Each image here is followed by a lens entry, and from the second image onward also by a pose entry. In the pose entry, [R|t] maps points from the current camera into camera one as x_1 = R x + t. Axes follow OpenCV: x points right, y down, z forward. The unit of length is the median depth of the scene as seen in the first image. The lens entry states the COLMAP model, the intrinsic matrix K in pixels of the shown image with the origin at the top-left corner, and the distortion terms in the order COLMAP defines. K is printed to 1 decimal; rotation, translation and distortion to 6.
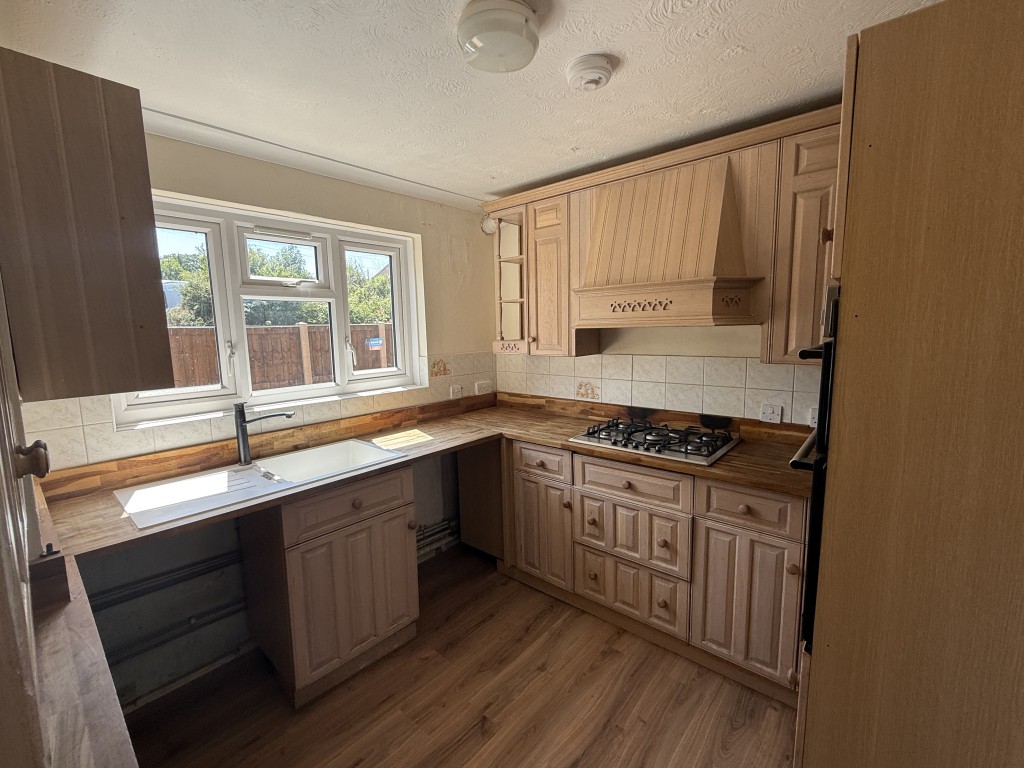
lens RADIAL K [[448.4, 0, 511.1], [0, 448.4, 383.7], [0, 0, 1]] dist [0.003590, -0.000081]
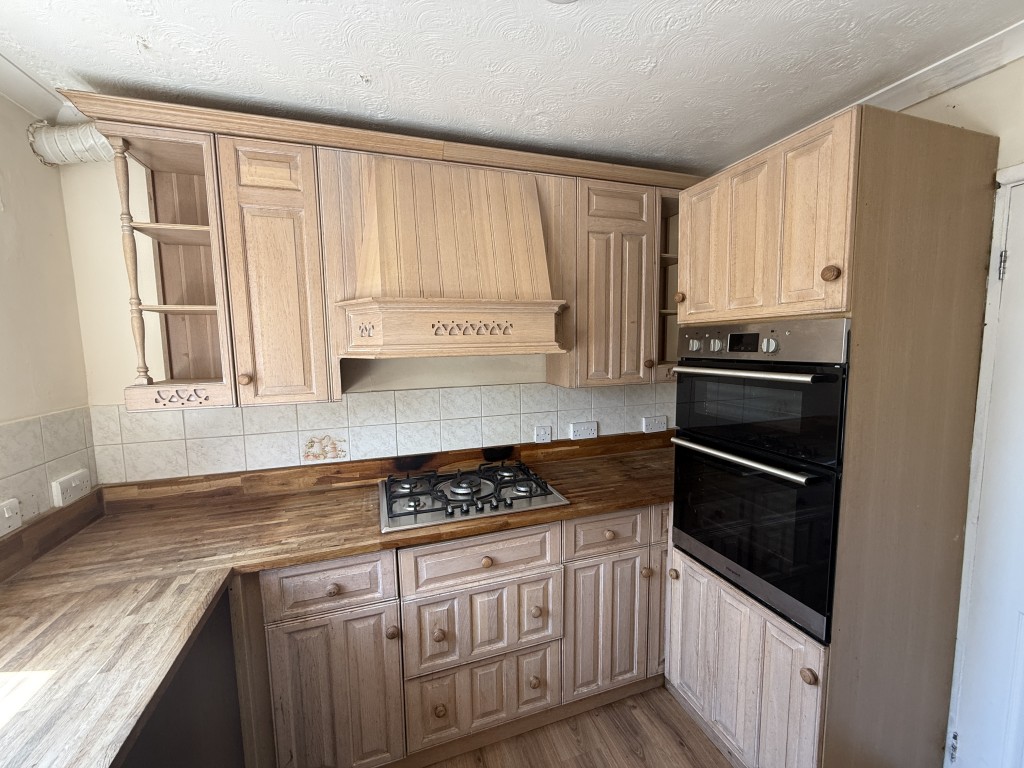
lens RADIAL K [[411.7, 0, 511.4], [0, 411.7, 383.6], [0, 0, 1]] dist [-0.001132, -0.000253]
pose [[0.502714, -0.075326, 0.861165, -0.277516], [0.115156, 0.993153, 0.019648, -0.077861], [-0.856748, 0.089291, 0.507946, 0.541257]]
